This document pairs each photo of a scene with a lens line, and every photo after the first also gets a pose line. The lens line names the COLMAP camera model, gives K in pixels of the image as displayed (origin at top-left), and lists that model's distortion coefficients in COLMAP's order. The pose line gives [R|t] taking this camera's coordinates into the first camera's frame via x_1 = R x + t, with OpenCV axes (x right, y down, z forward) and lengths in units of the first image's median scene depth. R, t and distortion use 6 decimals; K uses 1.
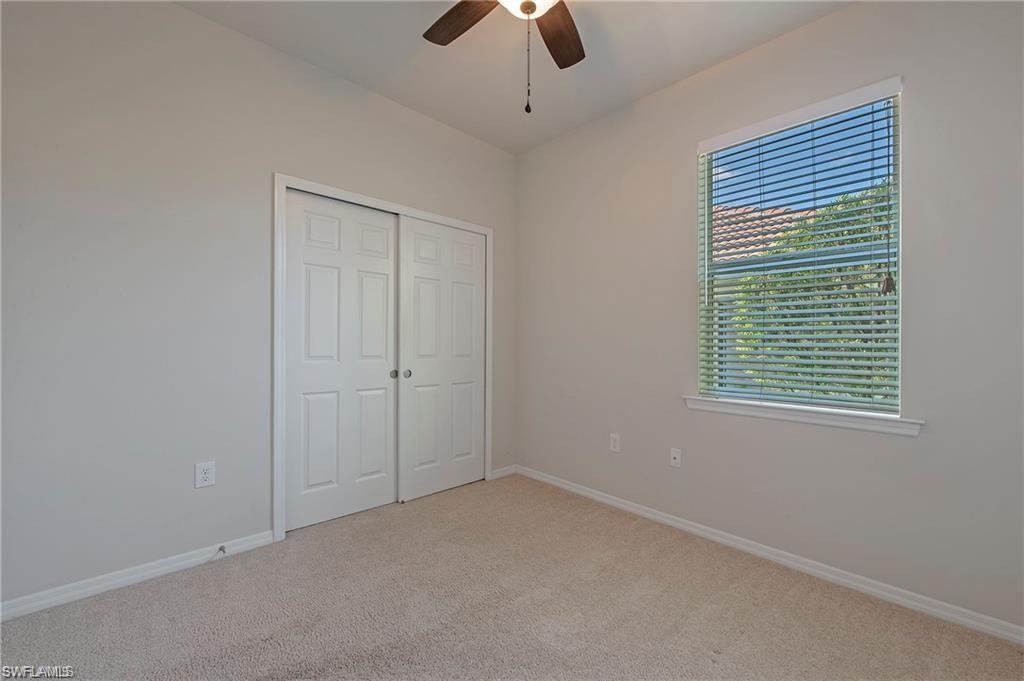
lens RADIAL K [[415.7, 0, 508.6], [0, 415.7, 347.6], [0, 0, 1]] dist [0.002409, -0.000957]
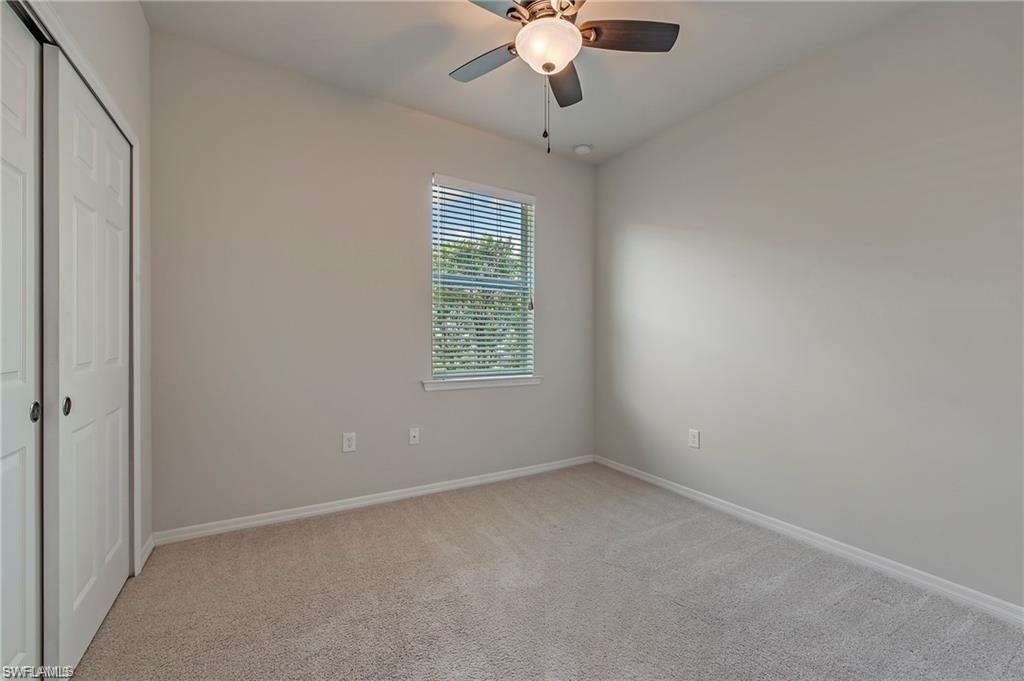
lens RADIAL K [[415.7, 0, 517.9], [0, 415.7, 343.2], [0, 0, 1]] dist [0.002409, -0.000957]
pose [[0.213831, -0.018913, 0.976688, -0.703163], [0.009648, 0.999805, 0.017248, -0.012090], [-0.976823, 0.005734, 0.213971, 0.500993]]
